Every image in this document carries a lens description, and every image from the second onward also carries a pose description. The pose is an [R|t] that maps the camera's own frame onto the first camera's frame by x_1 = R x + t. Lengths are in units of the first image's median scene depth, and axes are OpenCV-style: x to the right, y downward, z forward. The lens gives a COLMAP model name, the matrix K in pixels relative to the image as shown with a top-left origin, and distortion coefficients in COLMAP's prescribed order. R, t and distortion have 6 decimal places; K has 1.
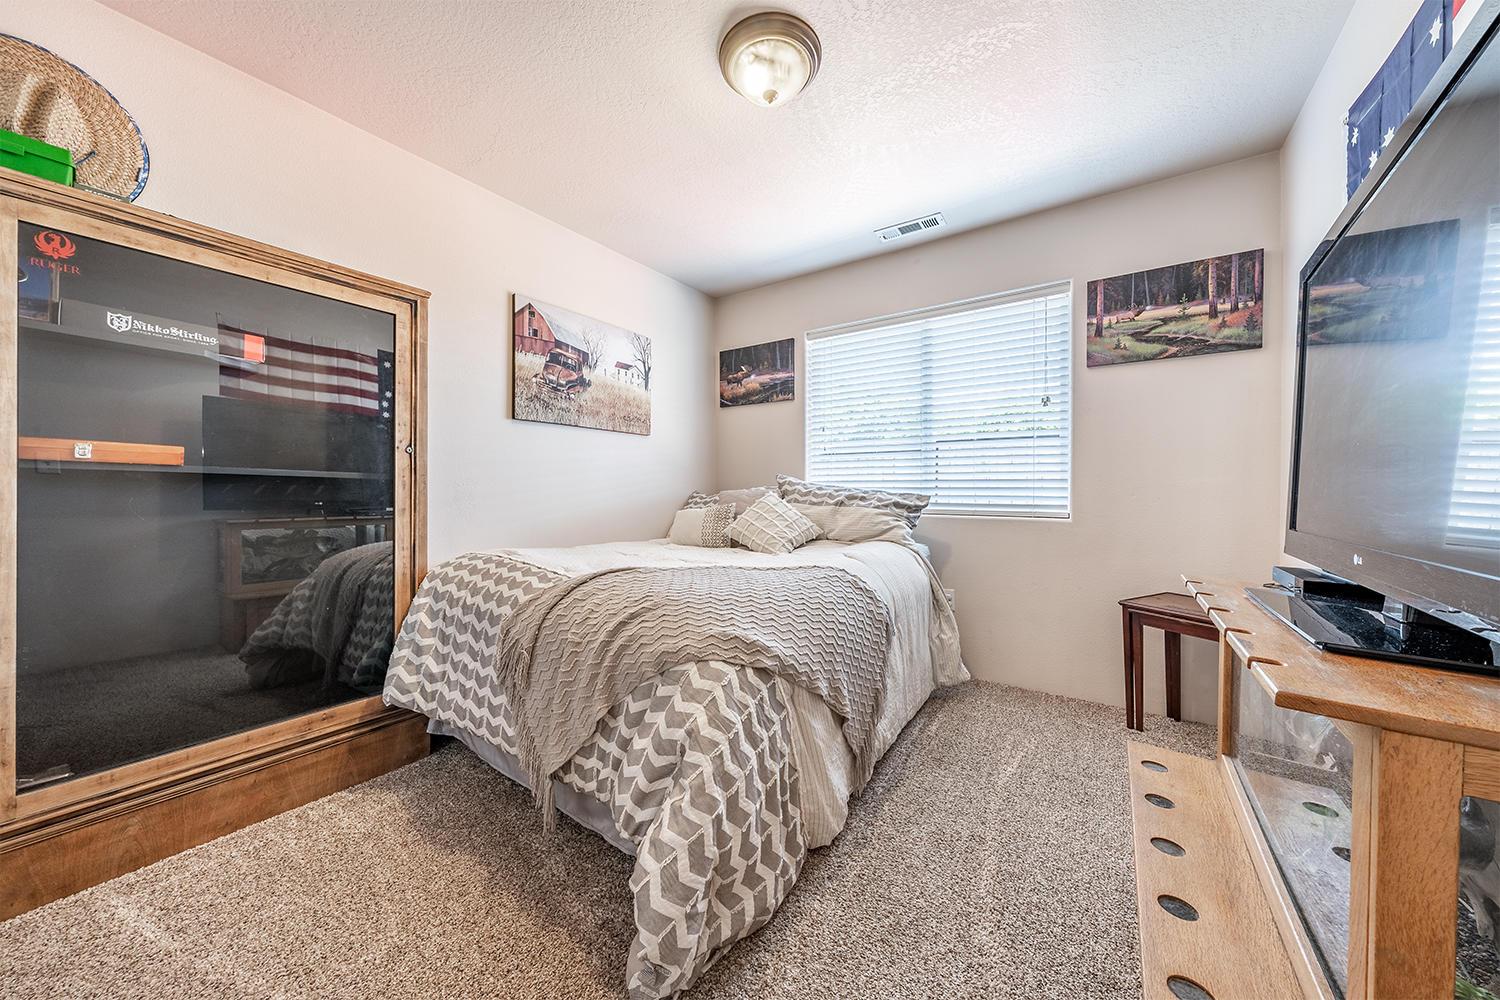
lens RADIAL K [[512.2, 0, 744.3], [0, 512.2, 498.1], [0, 0, 1]] dist [0.001297, -0.000051]
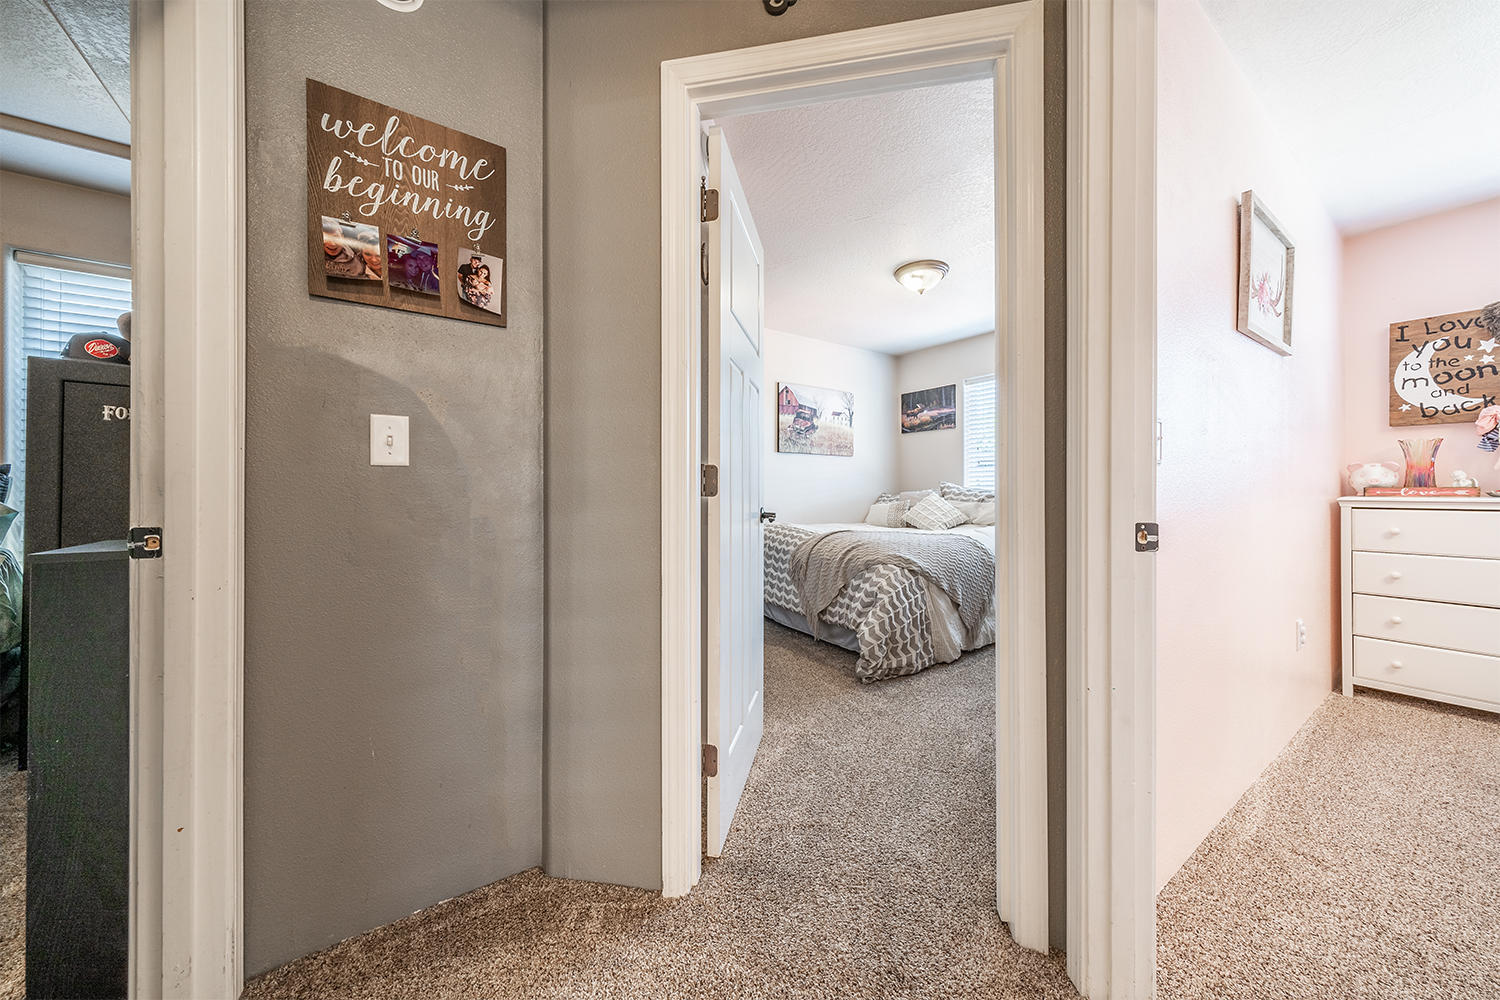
lens RADIAL K [[502.2, 0, 753.3], [0, 502.2, 491.5], [0, 0, 1]] dist [0.001467, 0.000084]
pose [[0.938232, -0.002830, -0.345994, 0.117074], [-0.003527, 0.999836, -0.017743, 0.022165], [0.345988, 0.017867, 0.938069, -1.070963]]
